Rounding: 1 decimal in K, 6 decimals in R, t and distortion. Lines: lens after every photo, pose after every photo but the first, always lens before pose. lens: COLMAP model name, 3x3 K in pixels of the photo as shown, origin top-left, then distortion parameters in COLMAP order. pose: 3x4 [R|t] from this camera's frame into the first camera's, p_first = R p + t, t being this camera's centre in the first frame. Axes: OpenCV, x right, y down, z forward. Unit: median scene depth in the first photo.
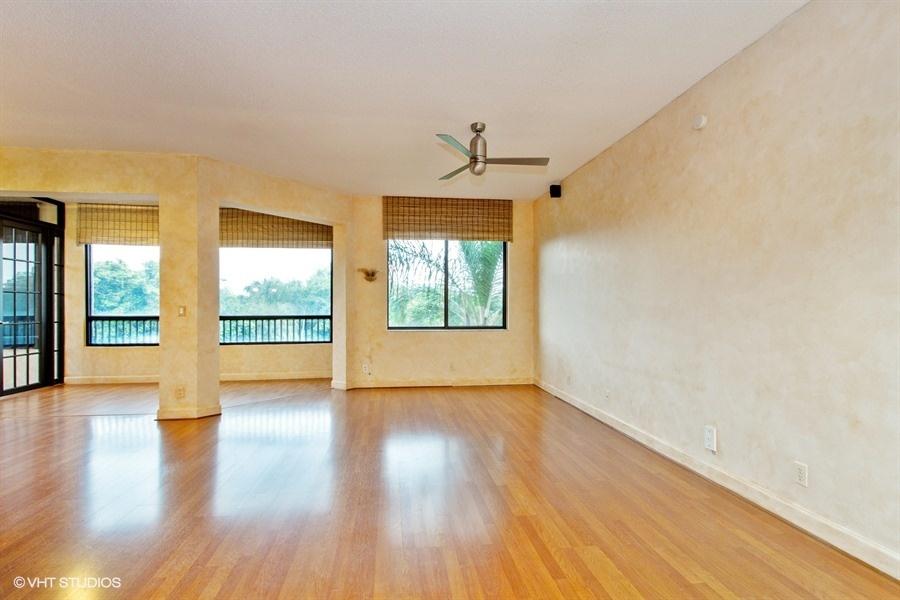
lens RADIAL K [[433.1, 0, 448.0], [0, 433.1, 308.5], [0, 0, 1]] dist [-0.001746, -0.000361]
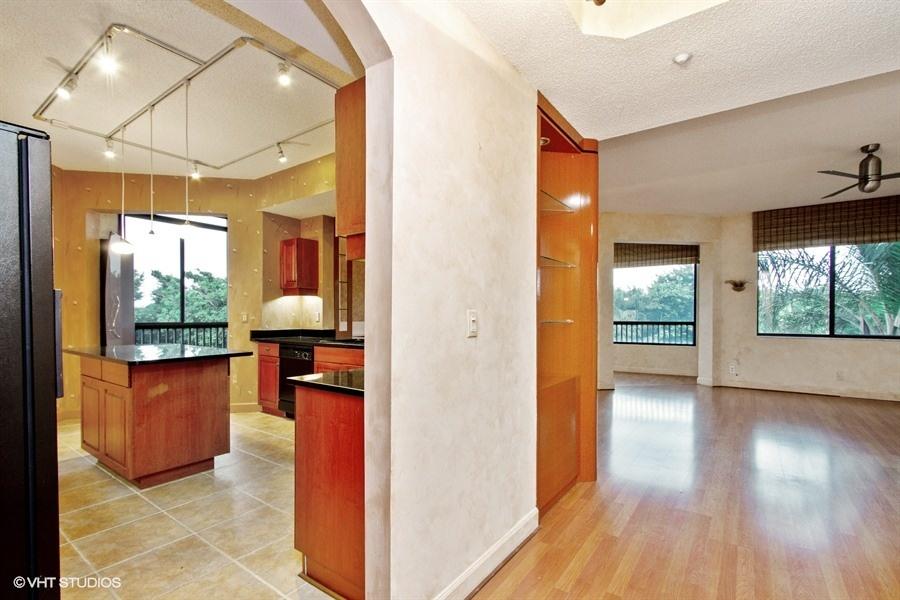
lens RADIAL K [[423.5, 0, 435.7], [0, 423.5, 319.3], [0, 0, 1]] dist [-0.000790, -0.000435]
pose [[0.719381, 0.006543, -0.694585, 0.015596], [0.000157, 0.999954, 0.009582, -0.001956], [0.694616, -0.007002, 0.719347, -0.308989]]
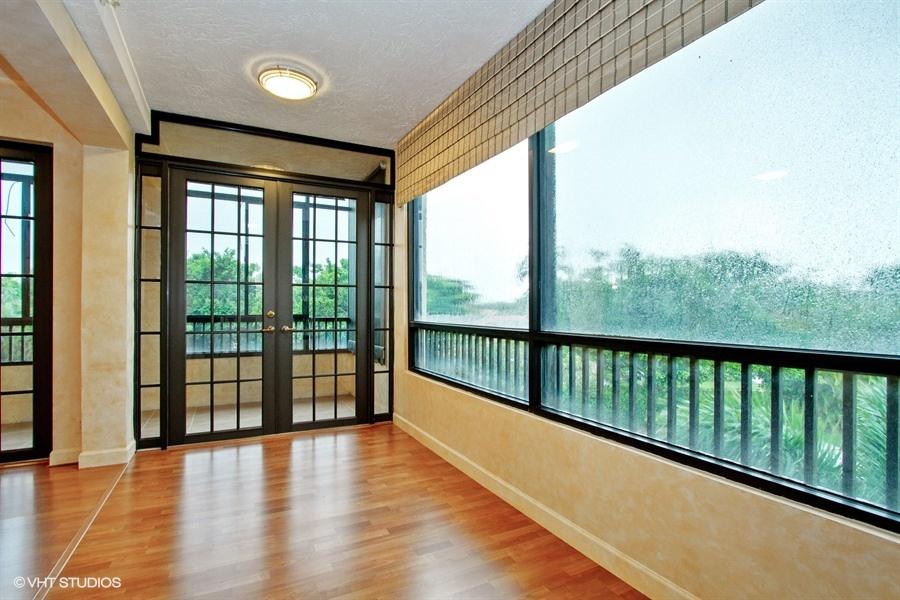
lens RADIAL K [[433.1, 0, 448.0], [0, 433.1, 308.5], [0, 0, 1]] dist [-0.001746, -0.000361]
pose [[0.325716, 0.001275, -0.945467, -0.239338], [-0.004860, 0.999988, -0.000326, -0.001744], [0.945455, 0.004701, 0.325719, 0.887835]]
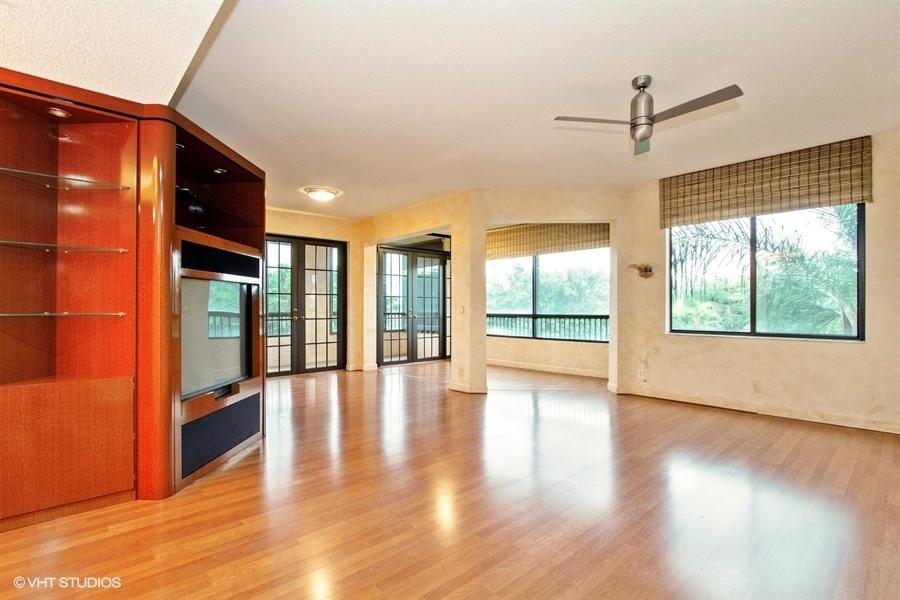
lens RADIAL K [[433.1, 0, 448.0], [0, 433.1, 308.5], [0, 0, 1]] dist [-0.001746, -0.000361]
pose [[0.574871, 0.002065, -0.818242, 0.314601], [-0.001798, 0.999998, 0.001261, 0.000600], [0.818242, 0.000746, 0.574873, 0.146902]]
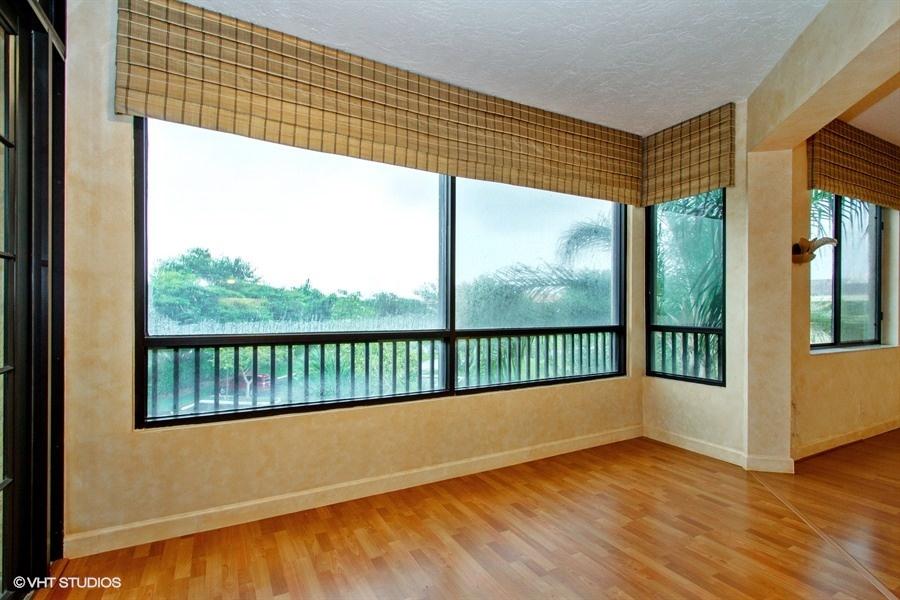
lens RADIAL K [[433.1, 0, 448.0], [0, 433.1, 308.5], [0, 0, 1]] dist [-0.001746, -0.000361]
pose [[0.933083, 0.004420, 0.359635, -0.767635], [-0.002478, 0.999980, -0.005862, -0.002383], [-0.359653, 0.004579, 0.933075, 0.635580]]
